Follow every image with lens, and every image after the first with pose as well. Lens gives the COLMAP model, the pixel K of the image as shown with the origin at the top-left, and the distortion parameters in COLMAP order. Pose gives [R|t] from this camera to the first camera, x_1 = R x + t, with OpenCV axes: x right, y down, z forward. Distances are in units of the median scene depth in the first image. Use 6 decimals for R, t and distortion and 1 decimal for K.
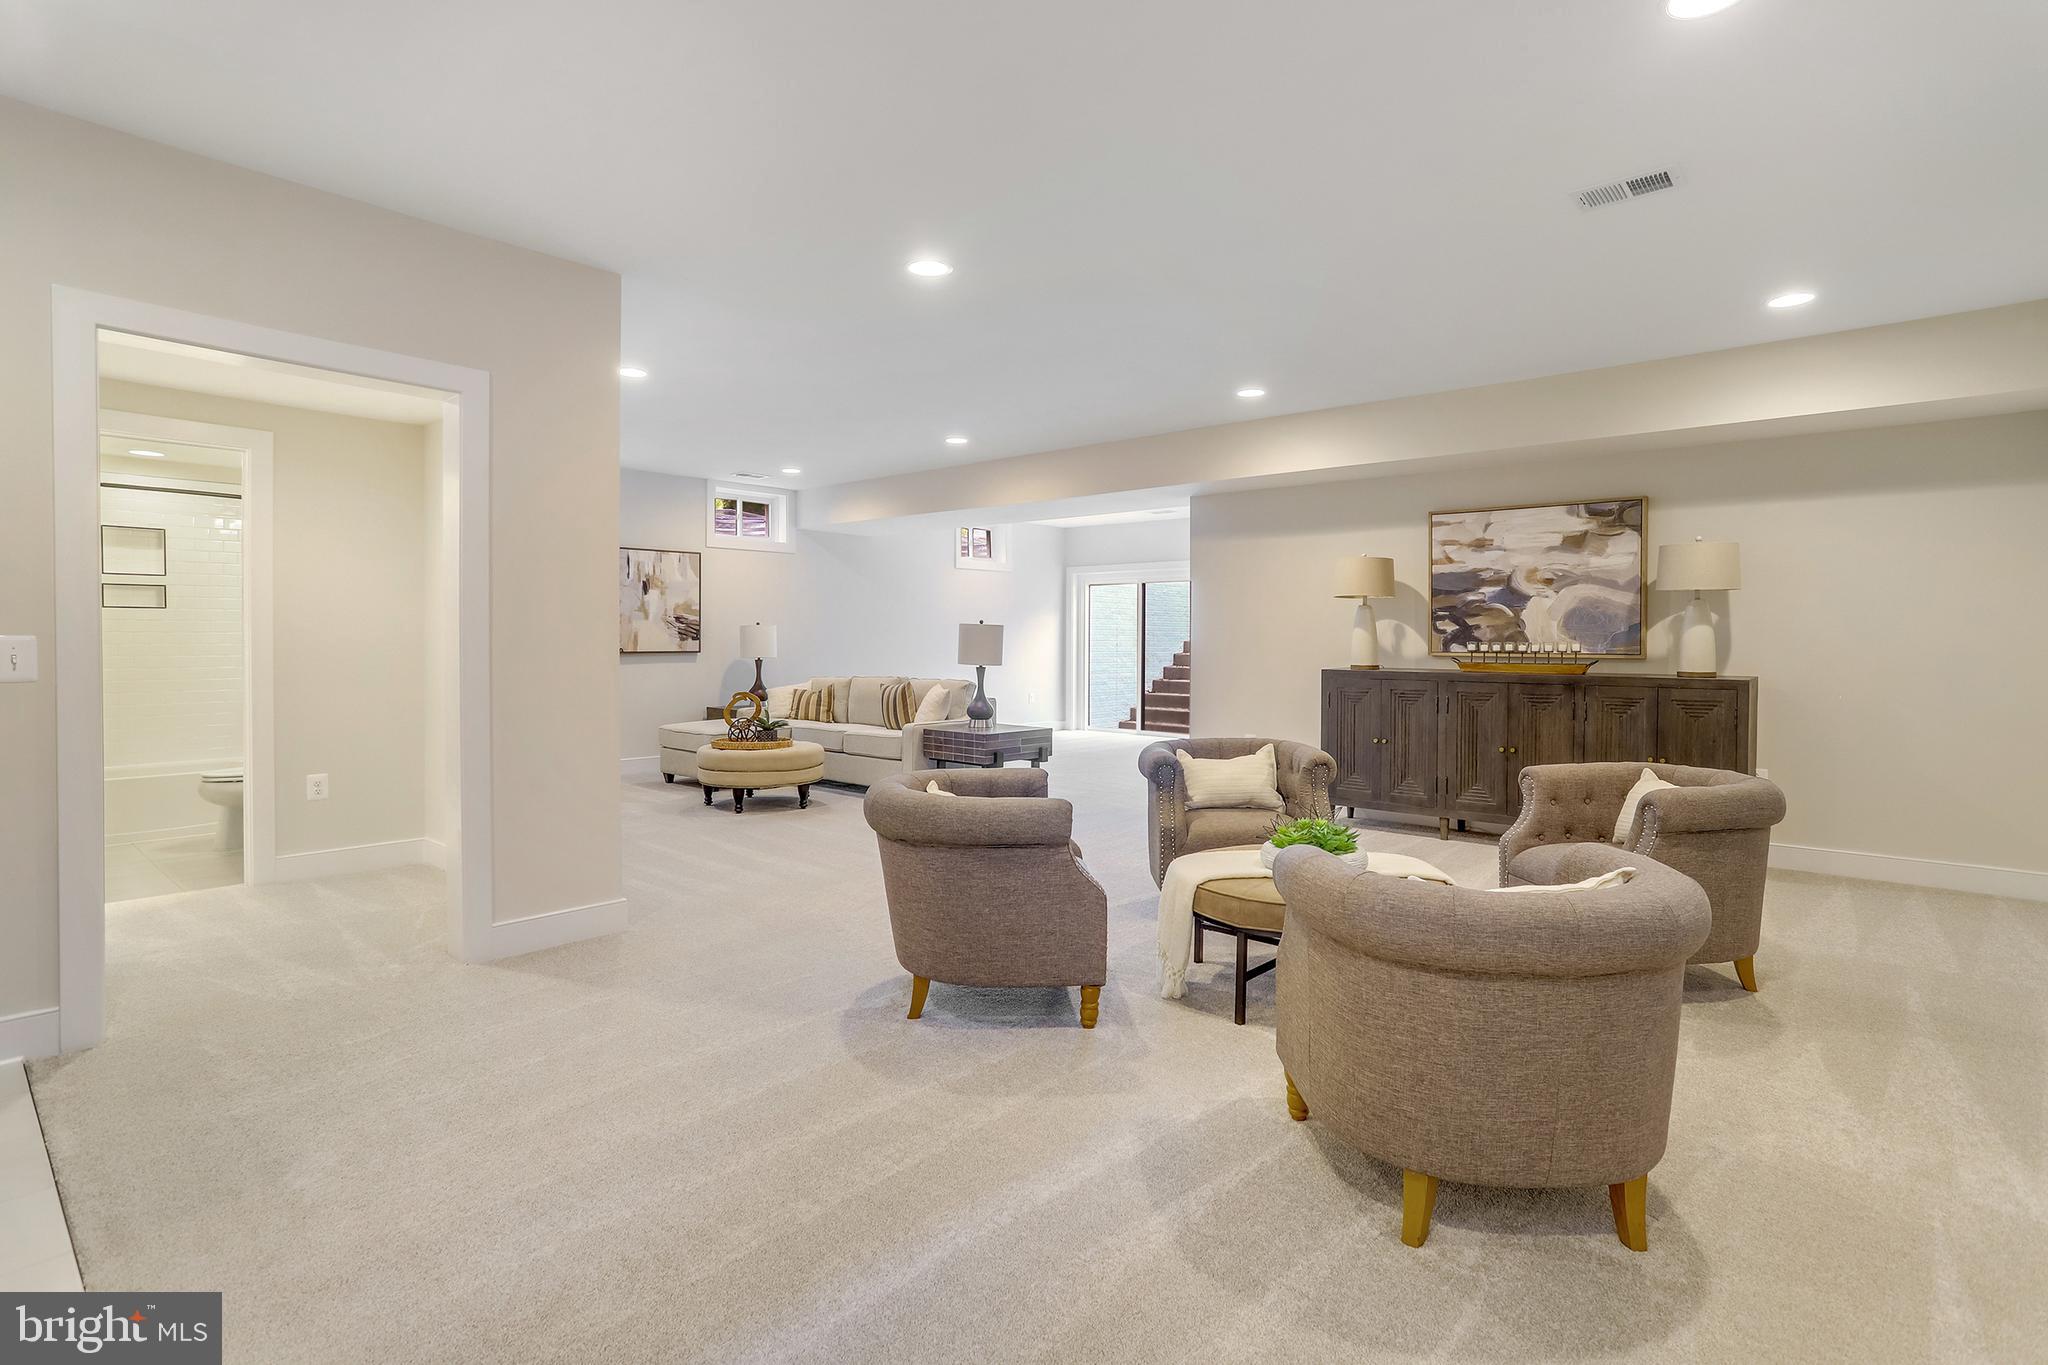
lens RADIAL K [[1007.7, 0, 1037.2], [0, 1007.7, 639.3], [0, 0, 1]] dist [-0.062303, 0.035716]
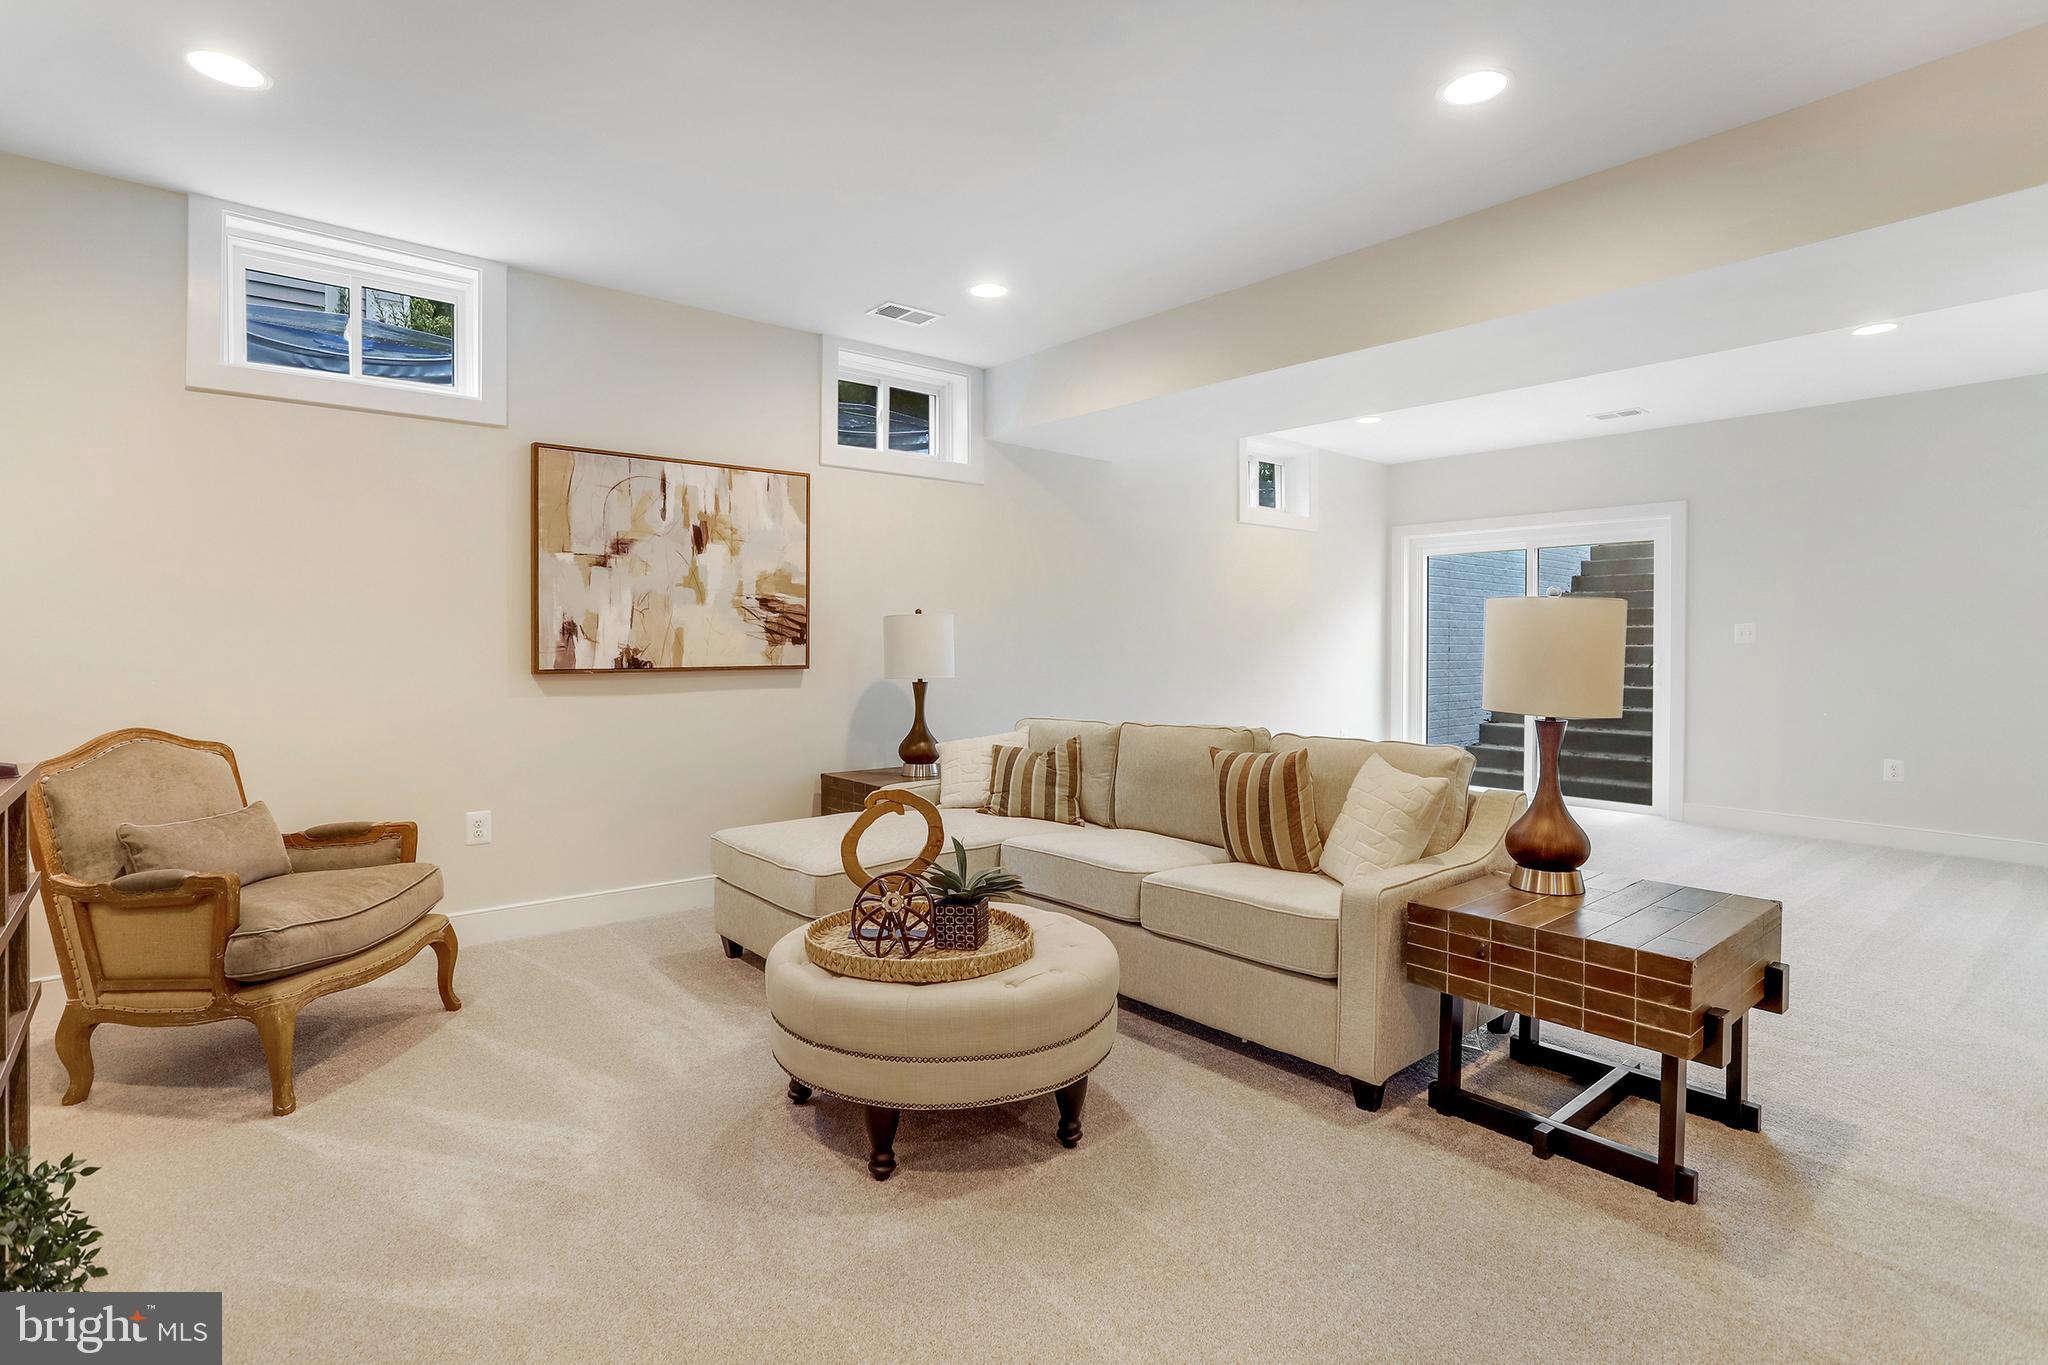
lens RADIAL K [[1007.7, 0, 1037.2], [0, 1007.7, 639.3], [0, 0, 1]] dist [-0.062303, 0.035716]
pose [[0.990484, -0.002679, -0.137601, -0.219460], [0.002437, 0.999995, -0.001929, -0.000510], [0.137606, 0.001576, 0.990486, 0.742374]]
